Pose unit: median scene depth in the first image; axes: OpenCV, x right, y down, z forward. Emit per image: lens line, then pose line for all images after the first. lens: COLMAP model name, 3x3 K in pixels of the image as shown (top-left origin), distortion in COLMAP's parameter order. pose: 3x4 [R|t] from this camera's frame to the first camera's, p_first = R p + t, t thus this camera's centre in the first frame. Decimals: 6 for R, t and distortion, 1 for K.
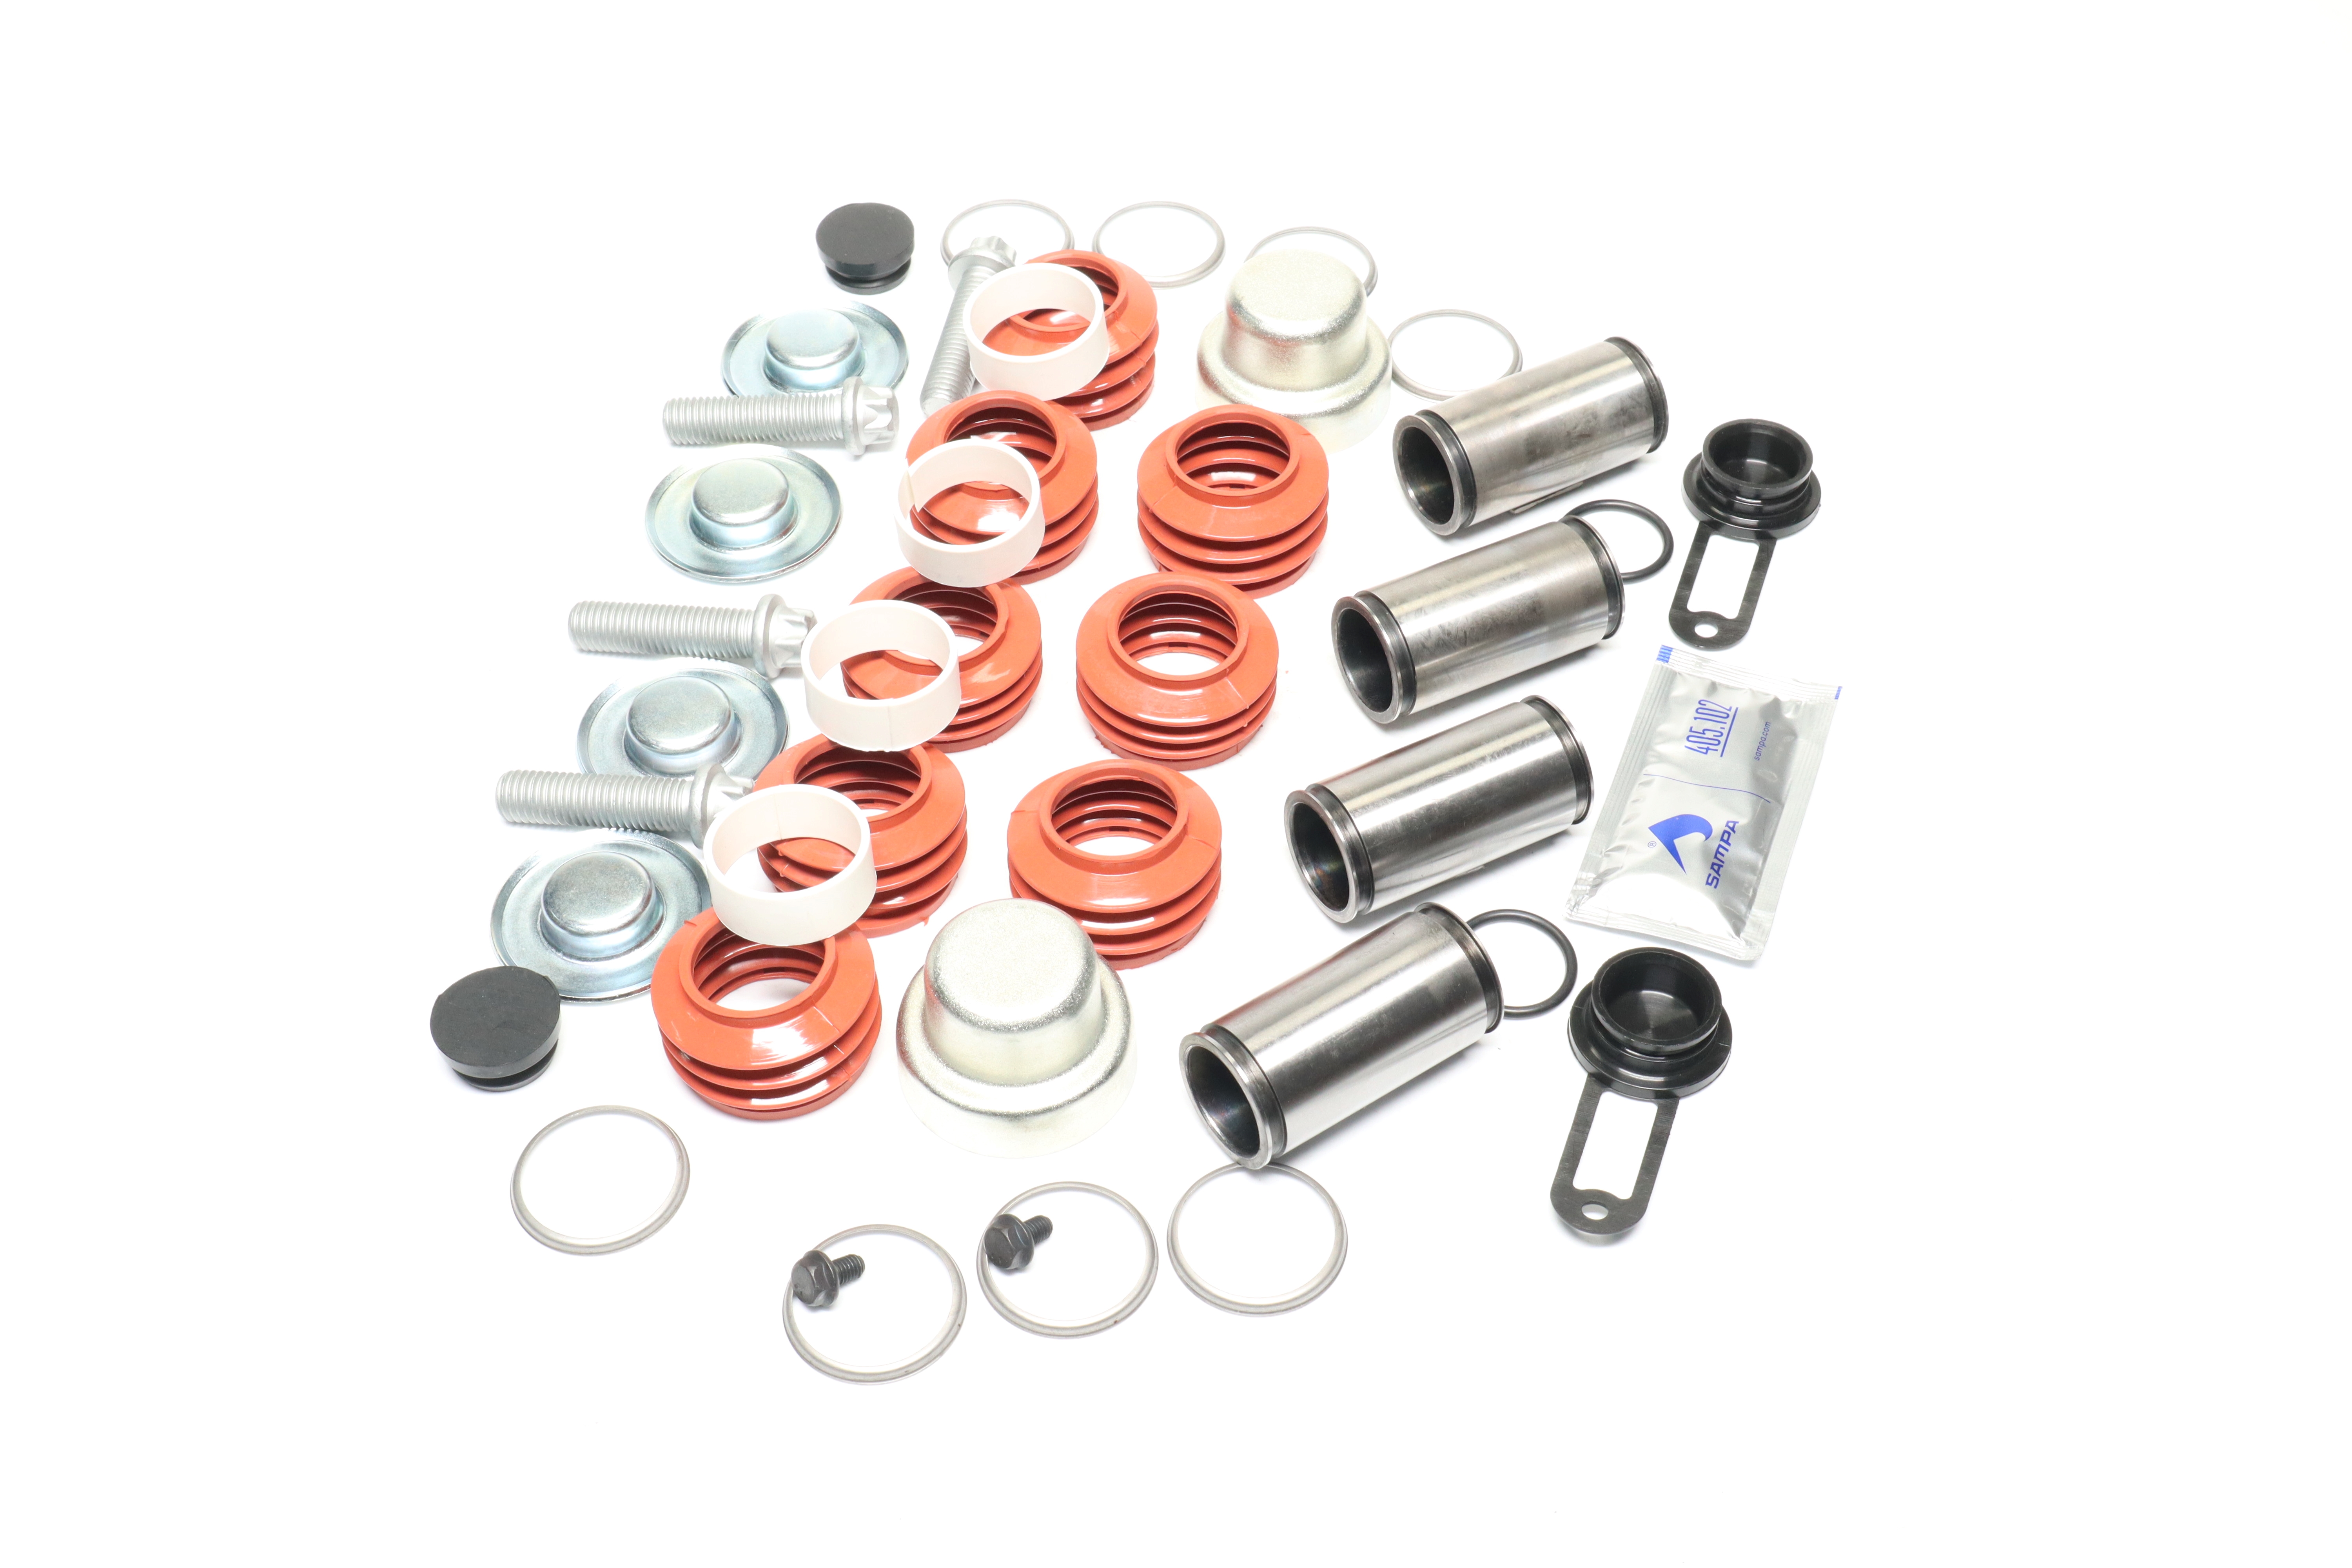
lens RADIAL K [[1877.0, 0, 1181.0], [0, 1877.0, 810.5], [0, 0, 1]] dist [0.017537, 0.001720]
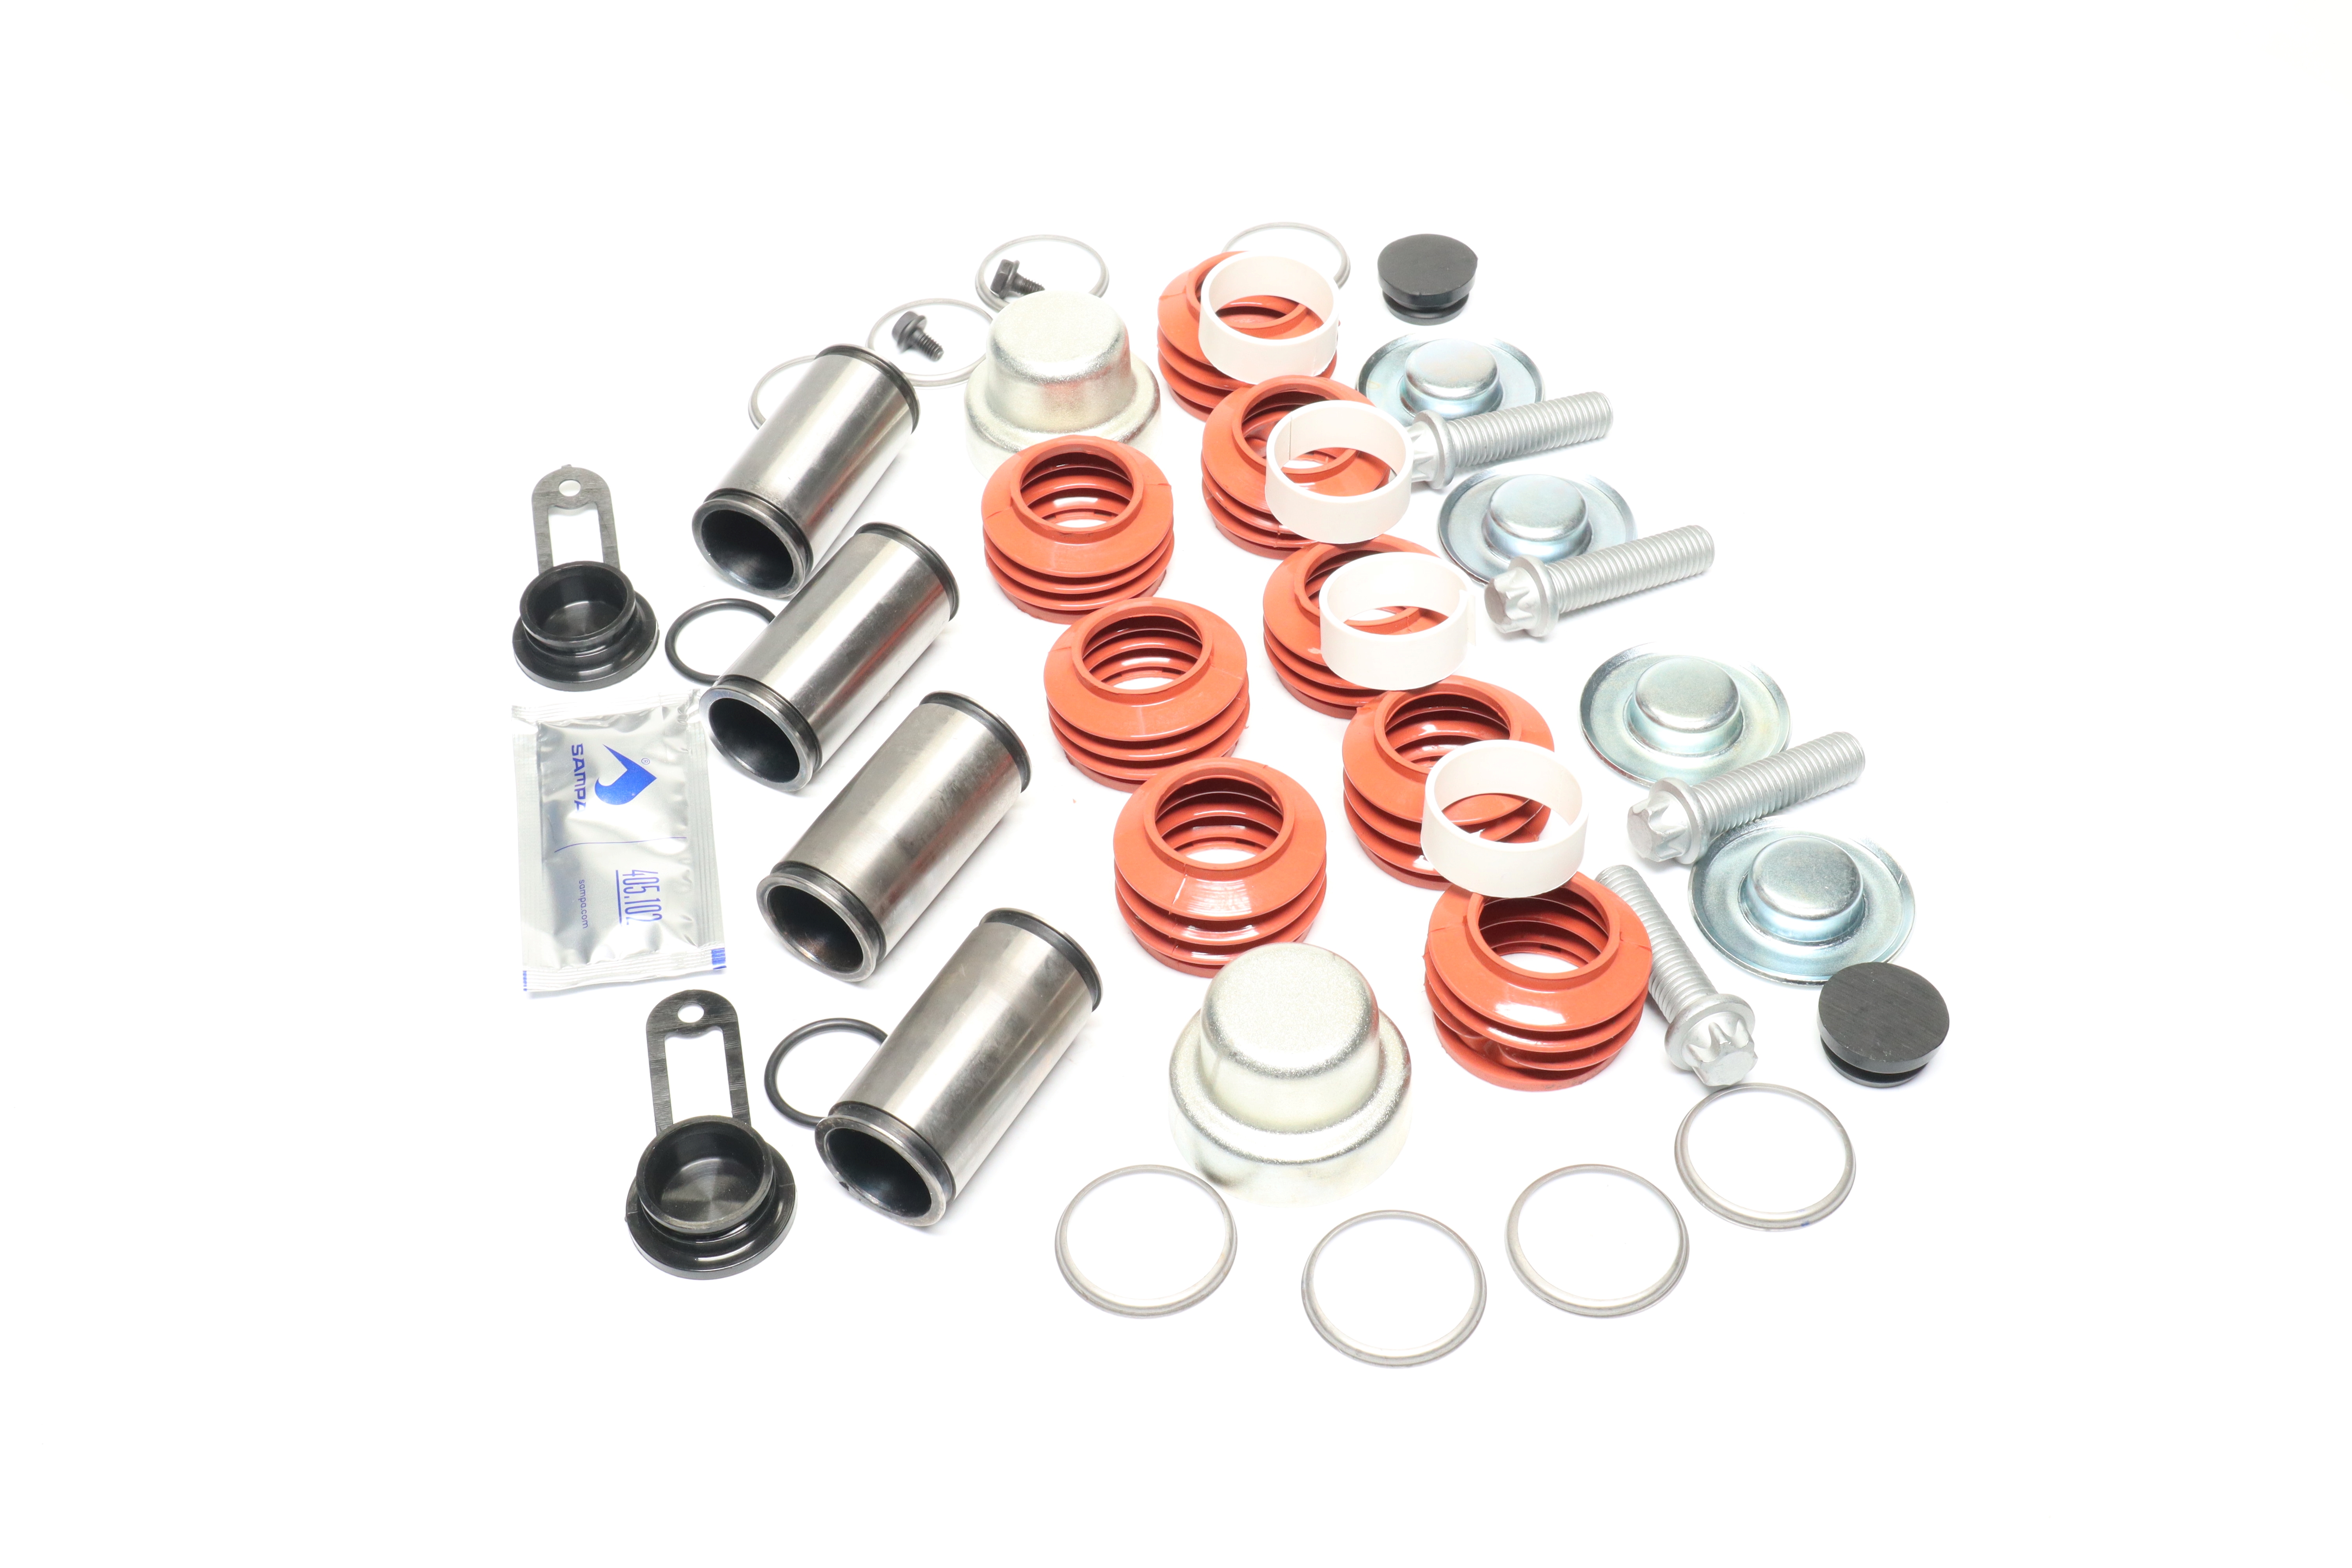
lens RADIAL K [[1877.0, 0, 1171.8], [0, 1877.0, 785.0], [0, 0, 1]] dist [0.017537, 0.001720]
pose [[-0.816168, 0.503699, -0.283121, 0.307384], [-0.496649, -0.361112, 0.789264, -0.928876], [0.295313, 0.784784, 0.544890, 0.520481]]
